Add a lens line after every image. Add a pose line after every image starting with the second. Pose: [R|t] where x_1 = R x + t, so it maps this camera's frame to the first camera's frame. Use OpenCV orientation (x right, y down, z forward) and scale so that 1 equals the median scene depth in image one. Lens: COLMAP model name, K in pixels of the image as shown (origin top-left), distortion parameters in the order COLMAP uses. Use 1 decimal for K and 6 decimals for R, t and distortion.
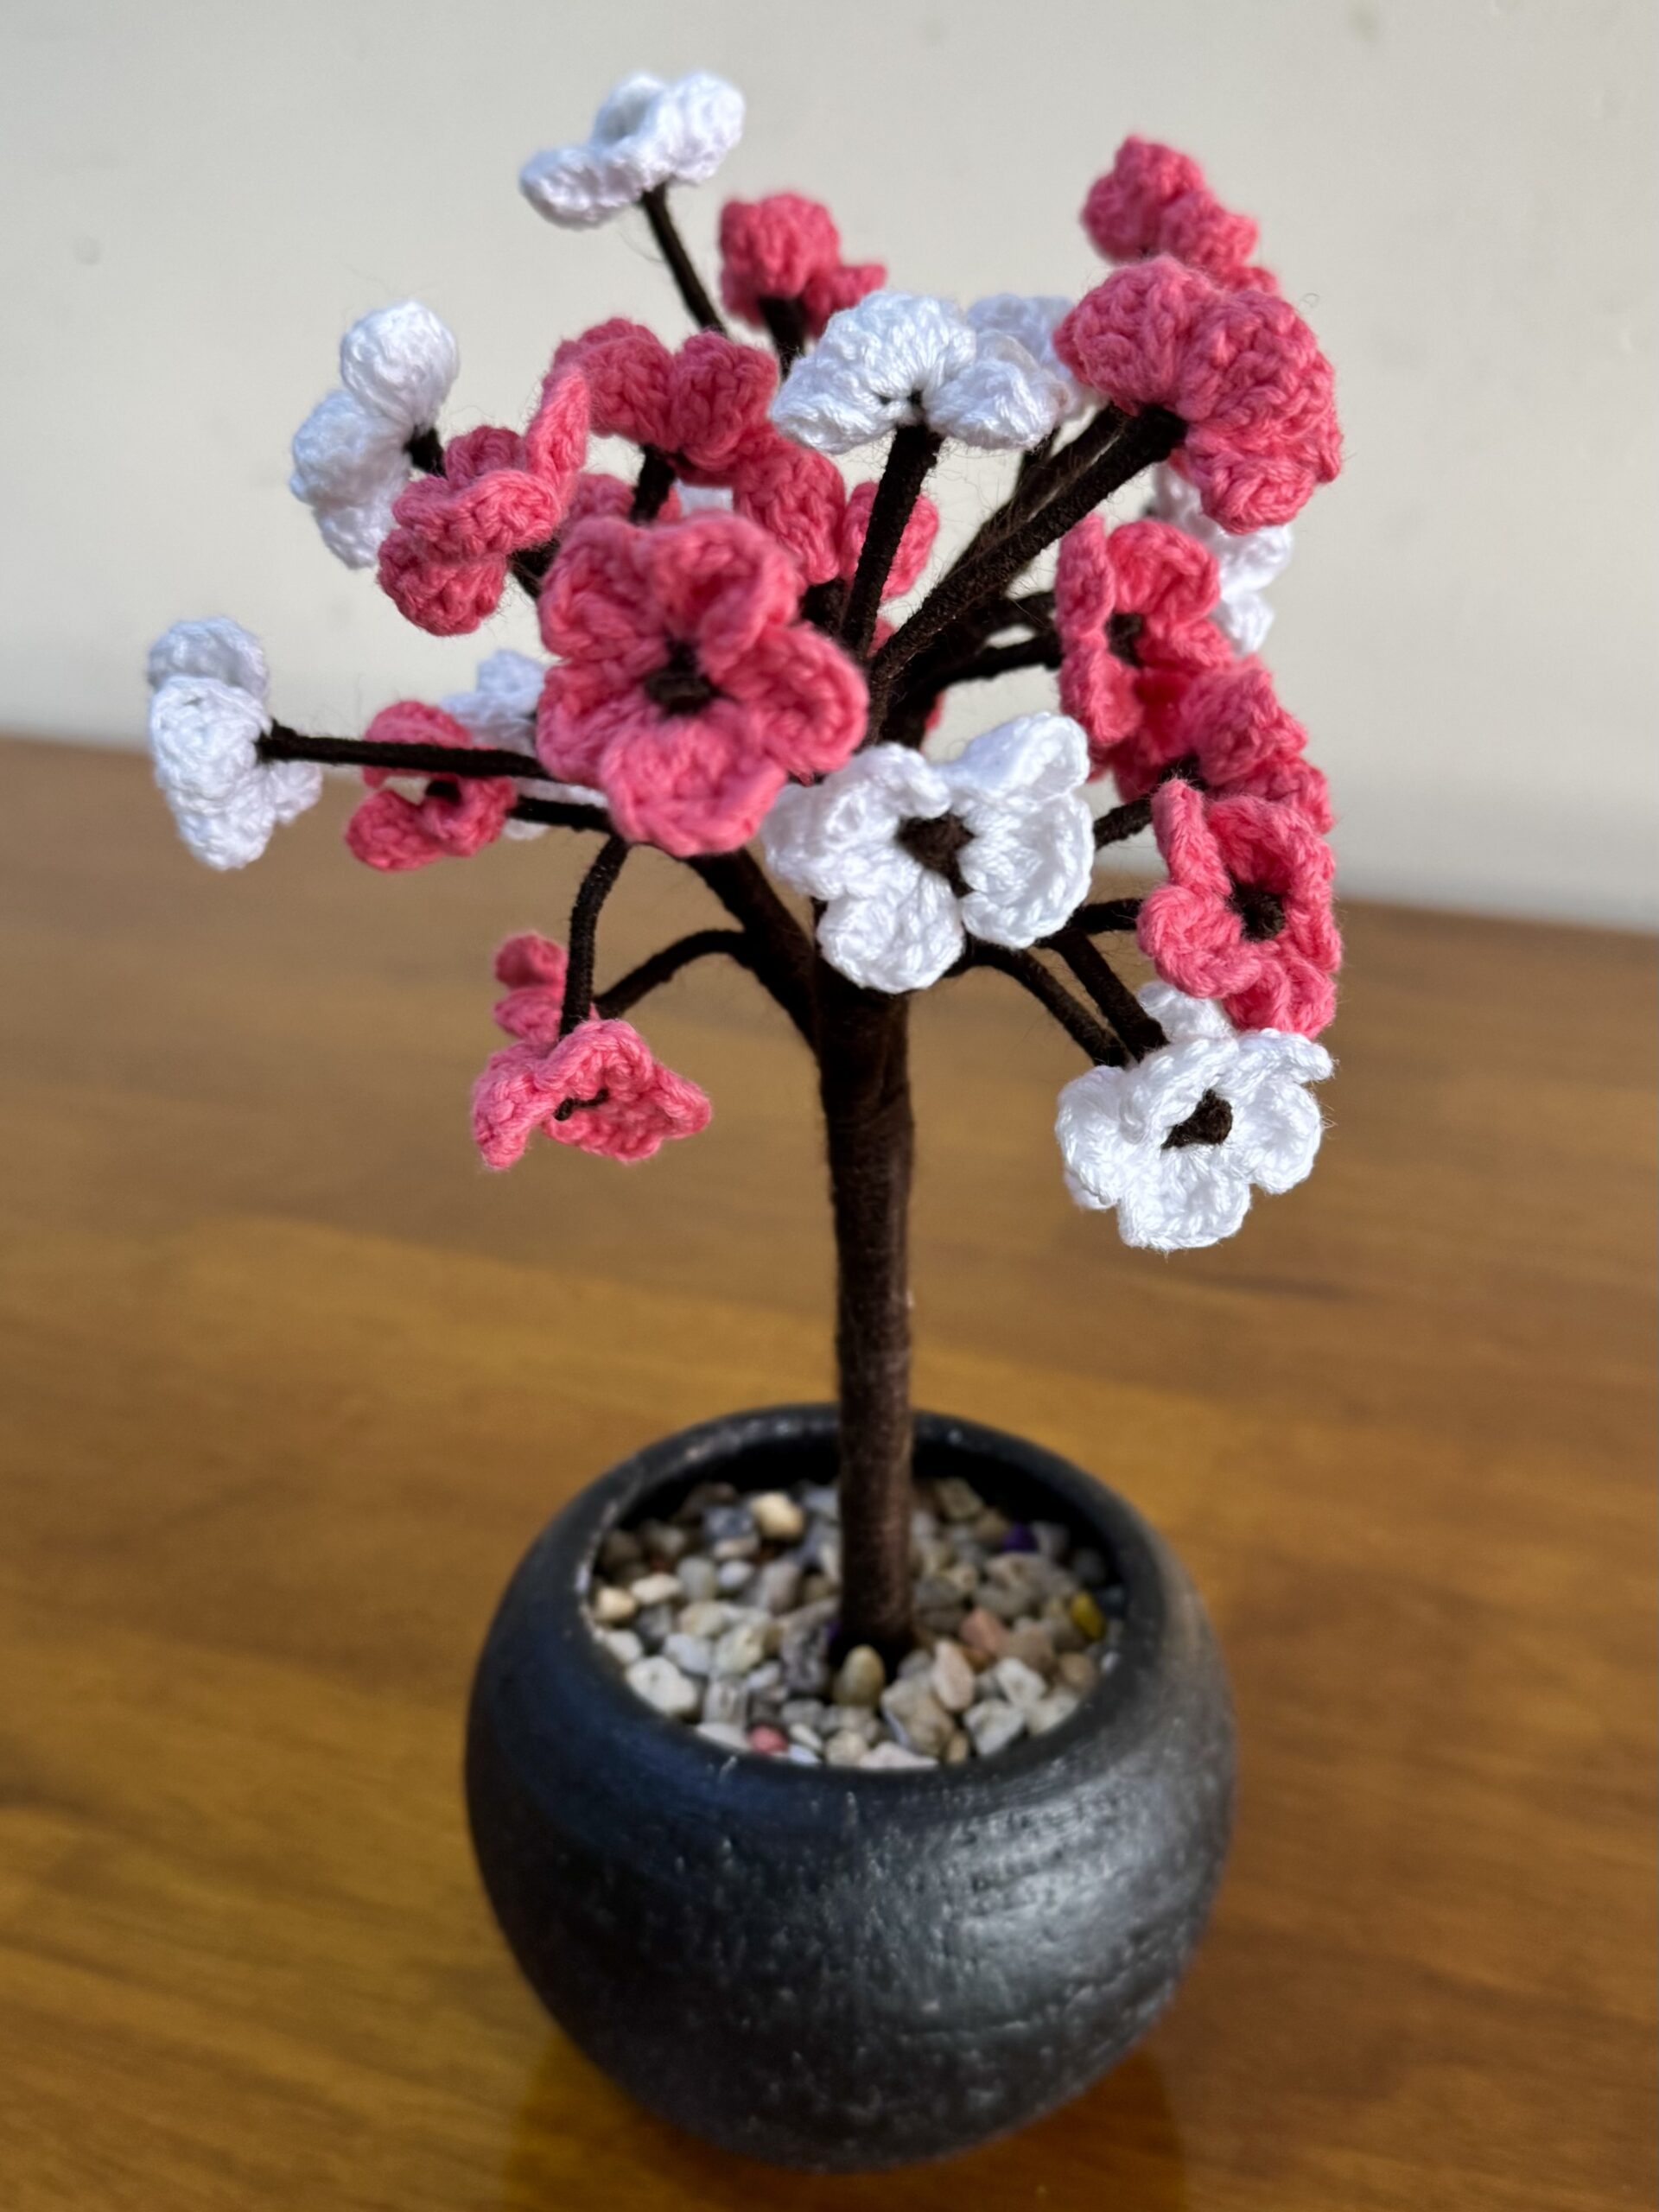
lens RADIAL K [[2084.6, 0, 841.8], [0, 2084.6, 1094.2], [0, 0, 1]] dist [0.010829, 0.000000]
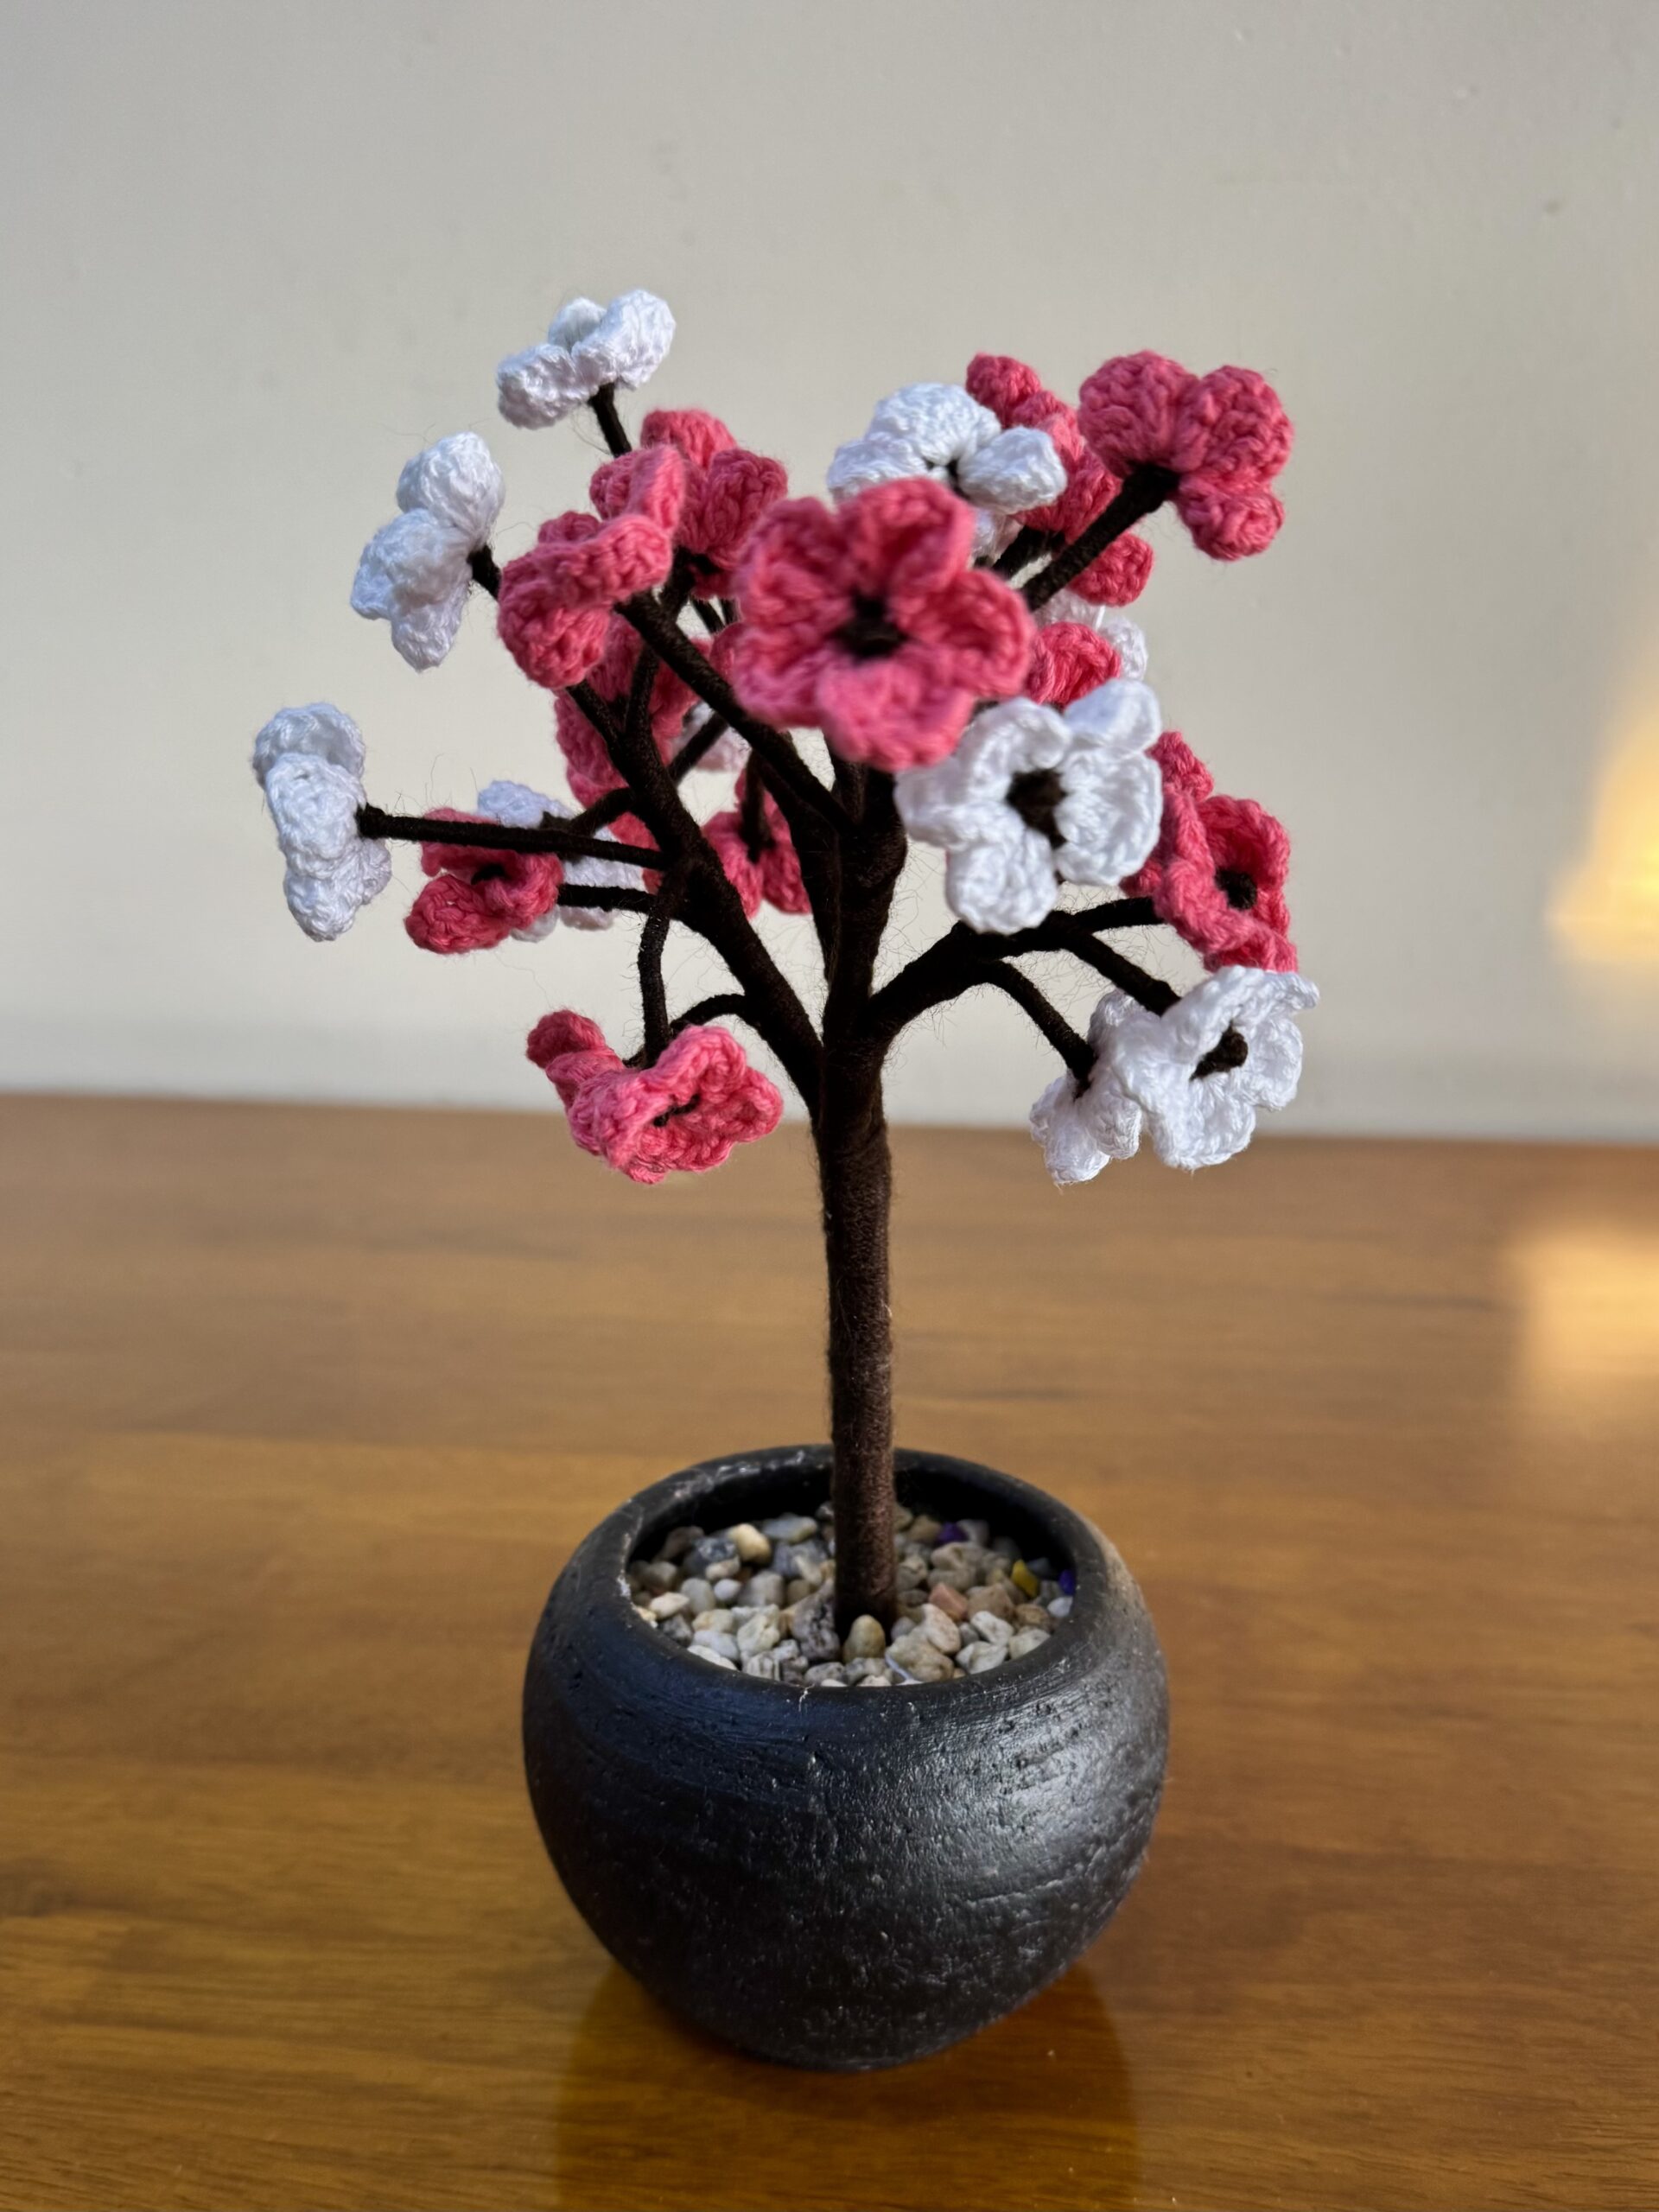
lens RADIAL K [[1708.1, 0, 859.7], [0, 1708.1, 1315.7], [0, 0, 1]] dist [-0.002232, -0.006056]
pose [[0.974694, -0.095213, 0.202254, -0.209504], [0.101422, 0.994632, -0.020534, 0.137392], [-0.199213, 0.040527, 0.979118, 0.043143]]
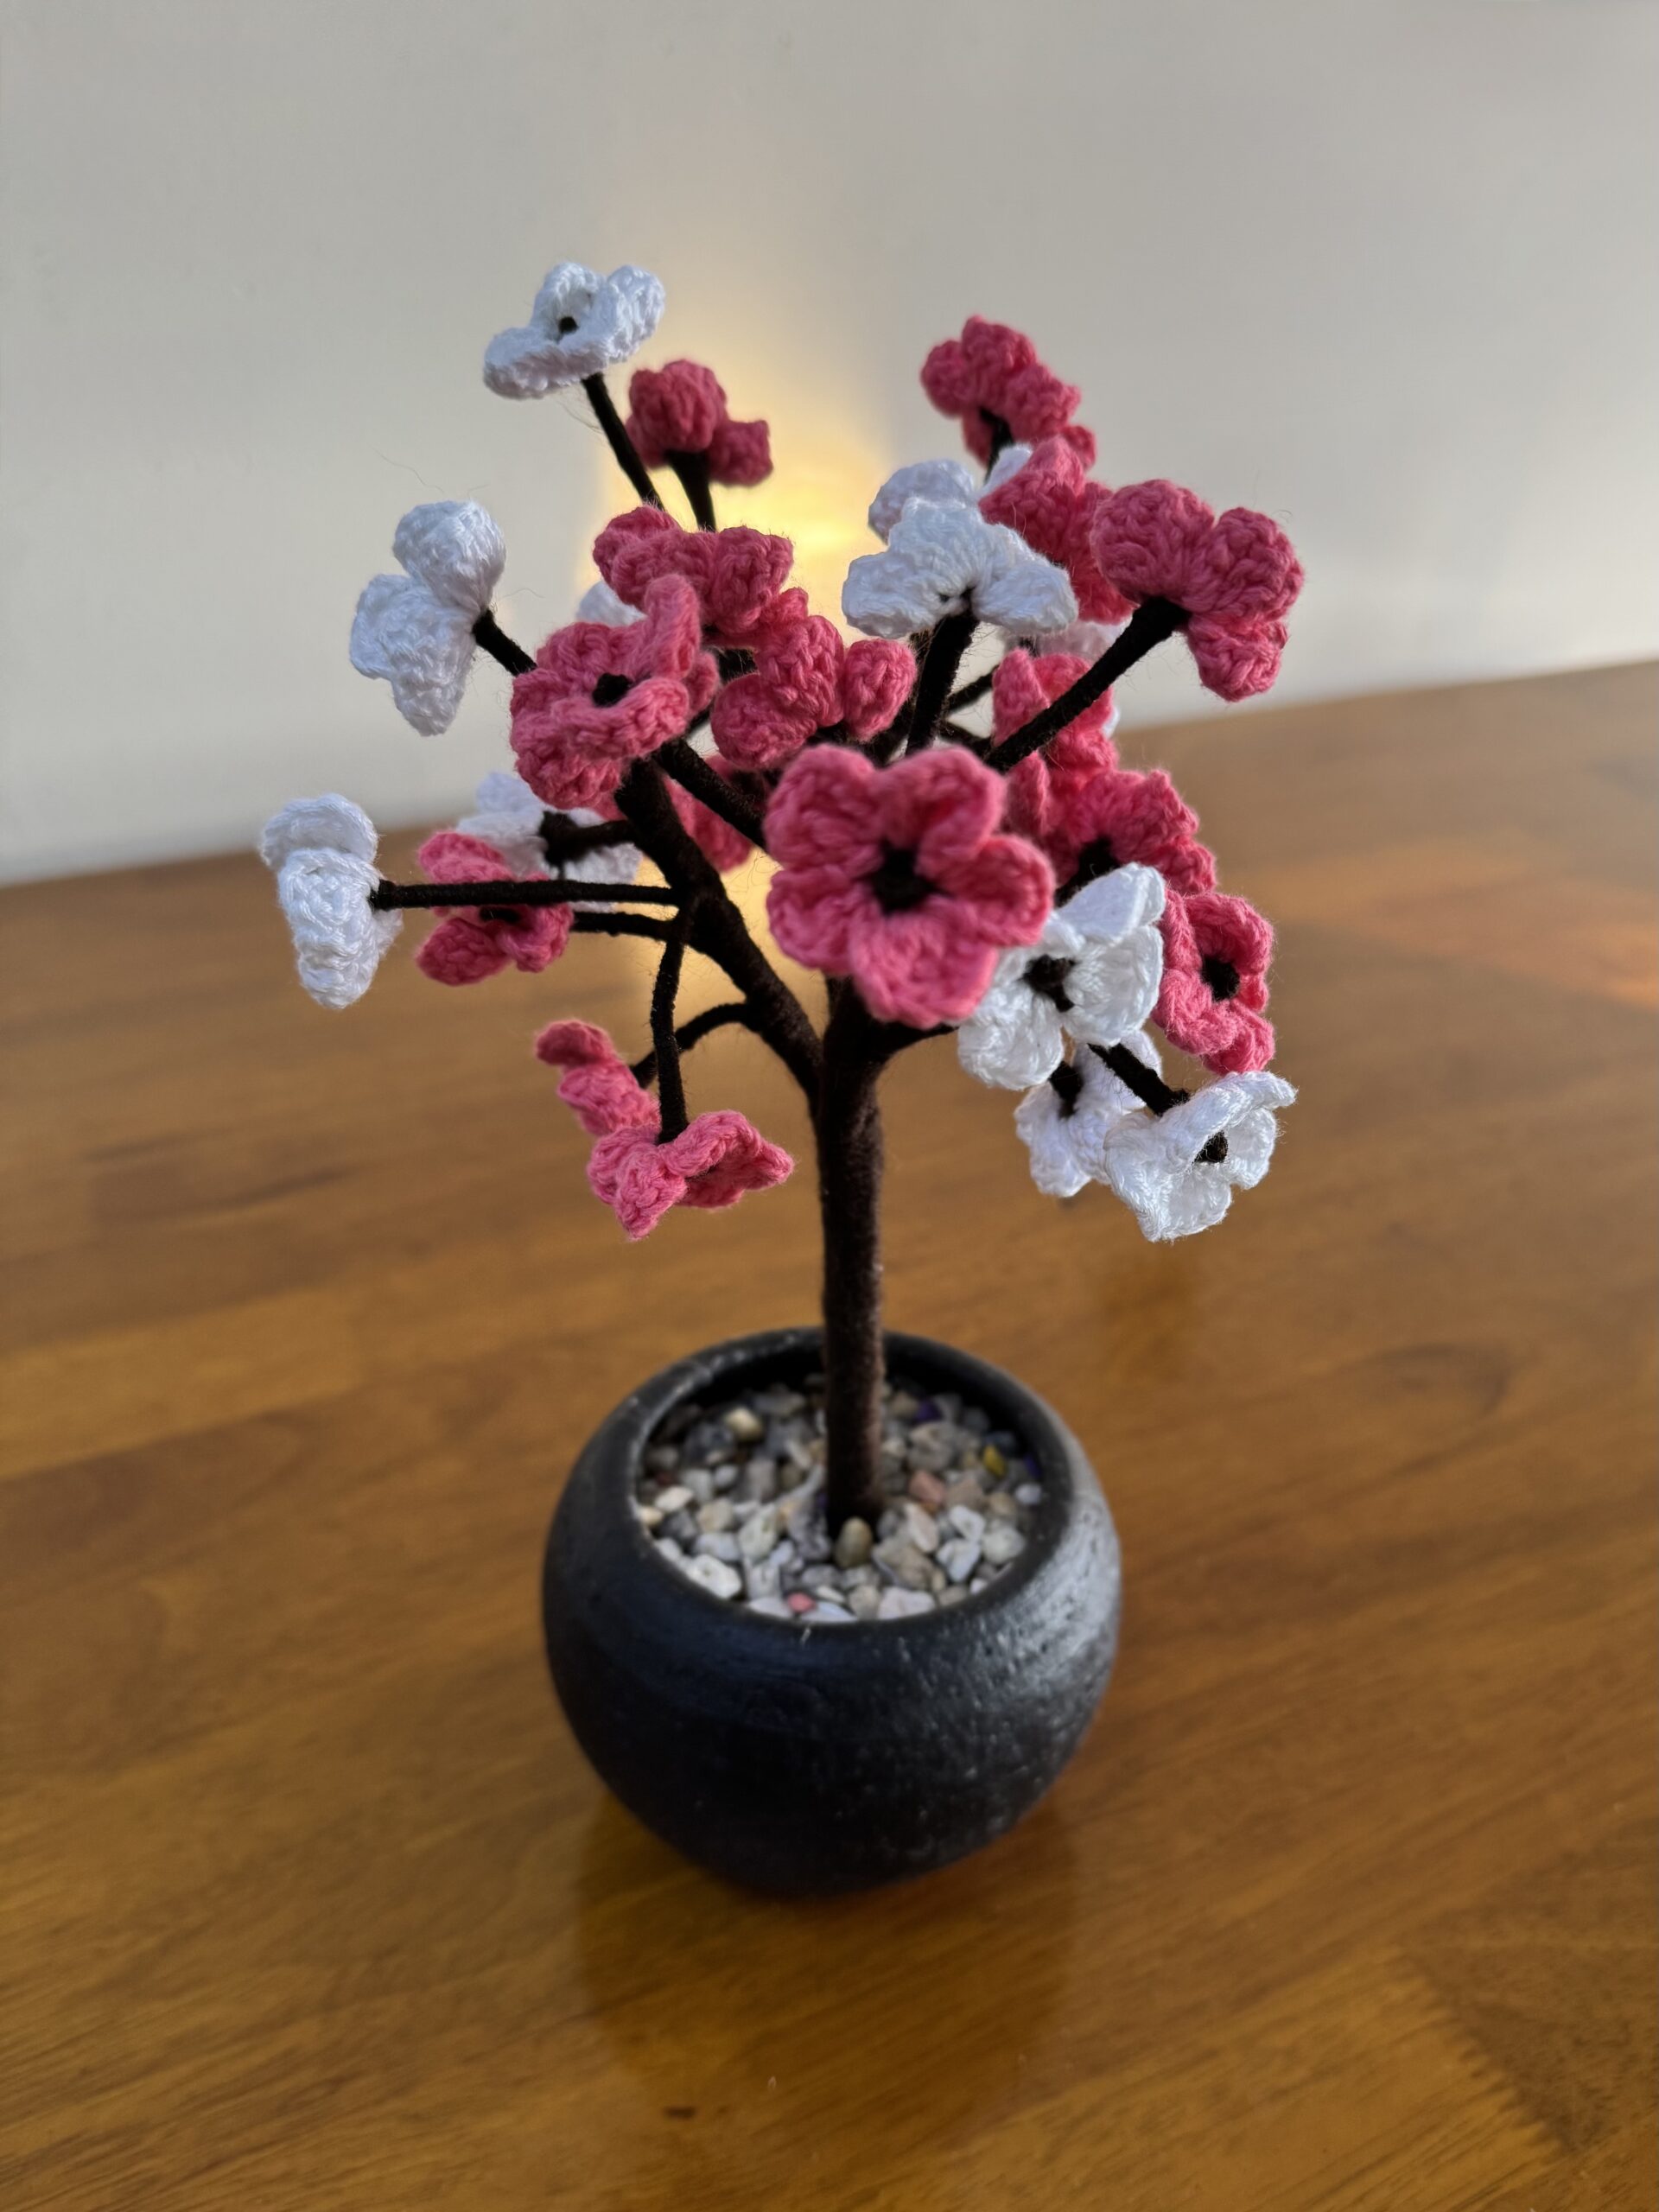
lens RADIAL K [[1590.6, 0, 905.5], [0, 1590.6, 1193.7], [0, 0, 1]] dist [-0.010334, 0.003077]
pose [[0.960593, -0.131270, 0.245008, -0.214313], [0.096027, 0.983909, 0.150669, -0.104014], [-0.260844, -0.121204, 0.957742, 0.060732]]
